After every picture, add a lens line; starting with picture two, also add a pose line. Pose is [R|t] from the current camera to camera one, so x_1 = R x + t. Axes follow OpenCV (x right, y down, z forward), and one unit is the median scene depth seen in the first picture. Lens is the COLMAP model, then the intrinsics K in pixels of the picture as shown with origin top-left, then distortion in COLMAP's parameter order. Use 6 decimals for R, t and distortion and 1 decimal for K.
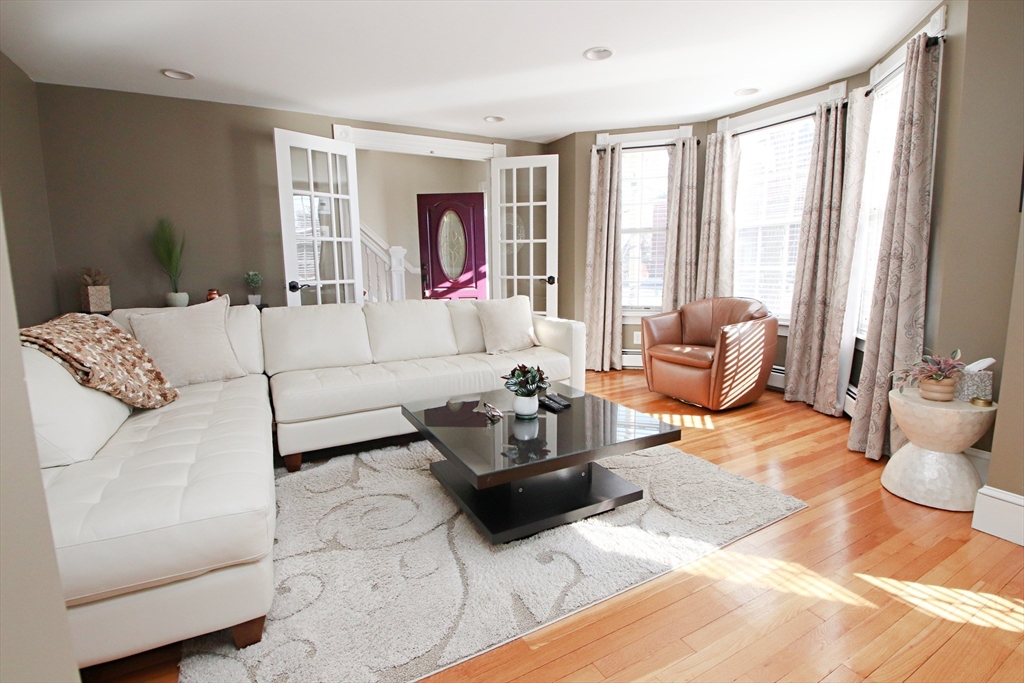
lens RADIAL K [[476.9, 0, 511.7], [0, 476.9, 332.7], [0, 0, 1]] dist [0.001655, -0.016503]
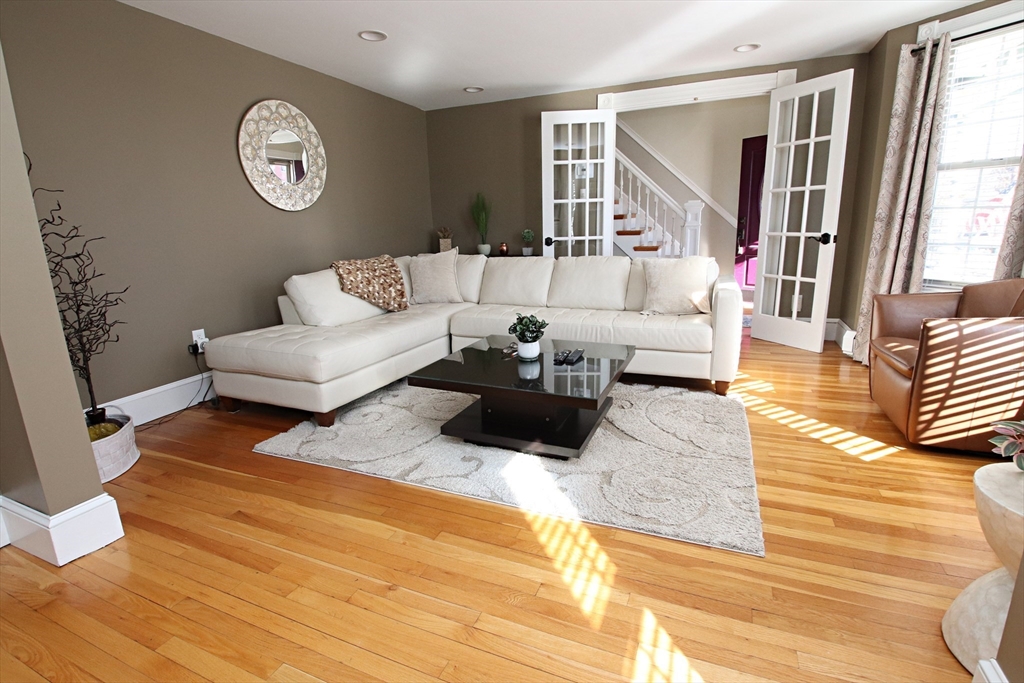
lens RADIAL K [[486.4, 0, 508.9], [0, 486.4, 334.3], [0, 0, 1]] dist [0.021785, -0.033024]
pose [[0.610411, 0.167098, -0.774259, 0.568332], [-0.090185, 0.985800, 0.141652, -0.031429], [0.786934, -0.016640, 0.616813, 0.139894]]
